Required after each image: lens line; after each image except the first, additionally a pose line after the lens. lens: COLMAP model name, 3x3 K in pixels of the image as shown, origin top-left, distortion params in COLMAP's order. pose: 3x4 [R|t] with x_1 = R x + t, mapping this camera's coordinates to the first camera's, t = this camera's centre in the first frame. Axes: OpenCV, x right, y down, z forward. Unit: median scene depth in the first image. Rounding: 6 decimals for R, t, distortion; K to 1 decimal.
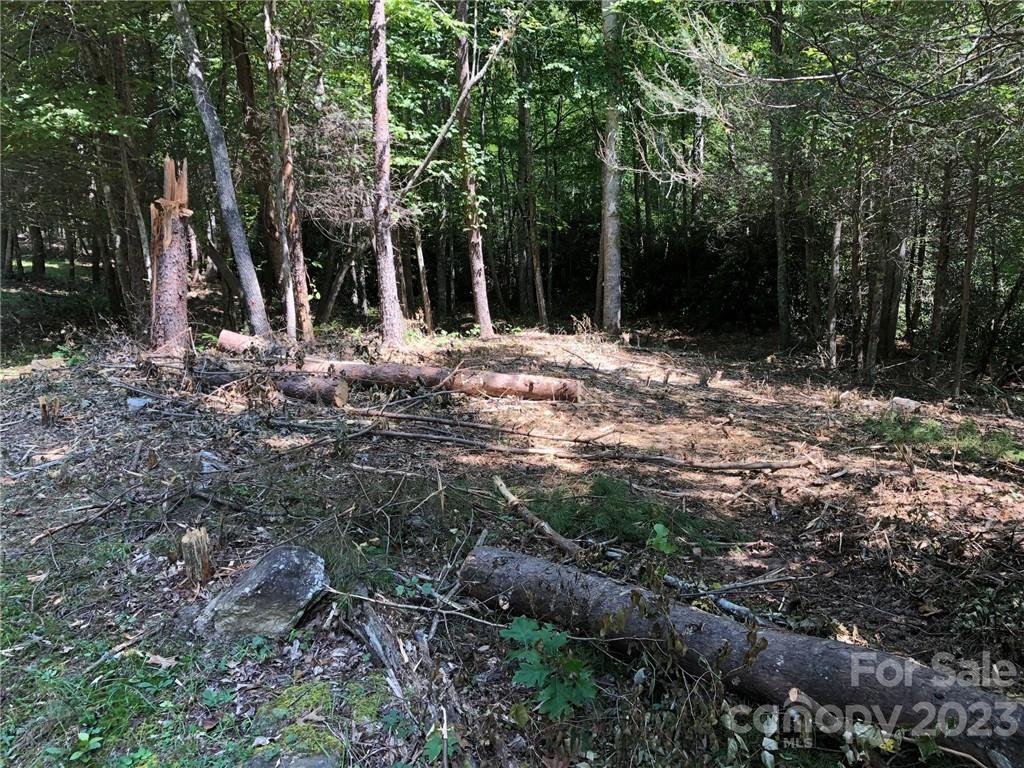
lens RADIAL K [[839.3, 0, 513.4], [0, 839.3, 388.7], [0, 0, 1]] dist [0.037944, -0.023671]
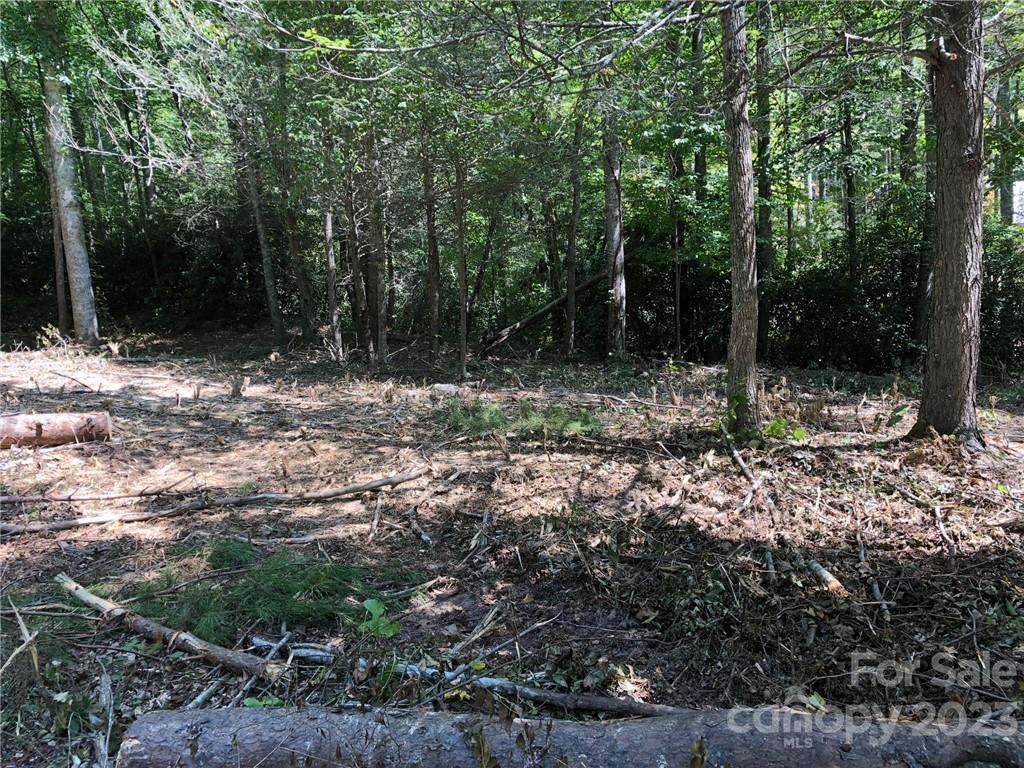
lens RADIAL K [[839.3, 0, 511.6], [0, 839.3, 372.9], [0, 0, 1]] dist [0.037944, -0.023671]
pose [[0.810768, -0.112552, 0.574445, -0.070458], [0.118549, 0.992577, 0.027158, -0.024910], [-0.573237, 0.046081, 0.818093, 0.146381]]
